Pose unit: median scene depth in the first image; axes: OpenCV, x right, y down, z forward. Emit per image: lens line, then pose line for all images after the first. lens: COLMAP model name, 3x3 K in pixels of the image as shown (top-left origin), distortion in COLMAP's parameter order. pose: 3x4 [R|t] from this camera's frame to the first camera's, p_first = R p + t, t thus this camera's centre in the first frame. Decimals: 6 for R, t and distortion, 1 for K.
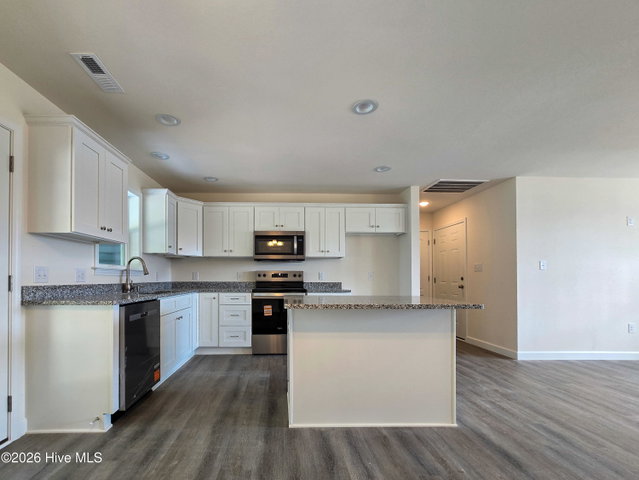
lens RADIAL K [[280.0, 0, 281.9], [0, 280.0, 275.7], [0, 0, 1]] dist [-0.001991, -0.000056]
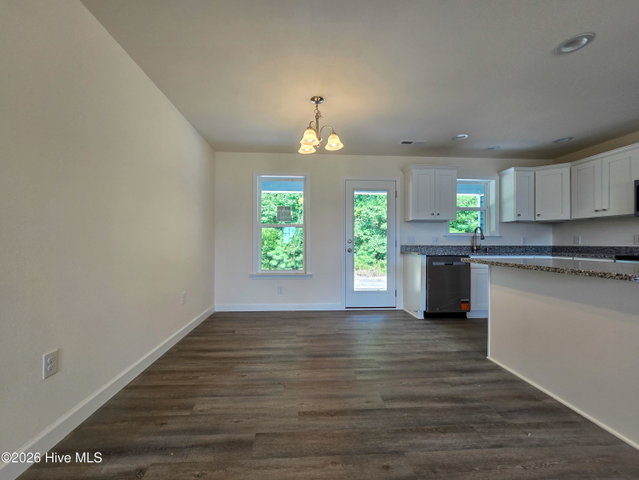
lens RADIAL K [[270.6, 0, 317.8], [0, 270.6, 242.8], [0, 0, 1]] dist [-0.003425, -0.000273]
pose [[0.063534, -0.001486, -0.997979, 0.776203], [0.005799, 0.999983, -0.001119, 0.010542], [0.997963, -0.005716, 0.063541, 0.101870]]
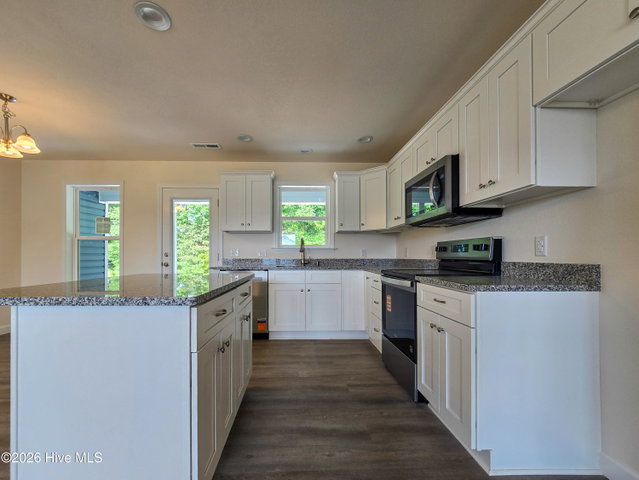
lens RADIAL K [[270.6, 0, 305.0], [0, 270.6, 255.1], [0, 0, 1]] dist [-0.003425, -0.000273]
pose [[0.017163, -0.007616, -0.999824, 0.704522], [0.006971, 0.999948, -0.007498, 0.020087], [0.999828, -0.006841, 0.017215, 0.975301]]
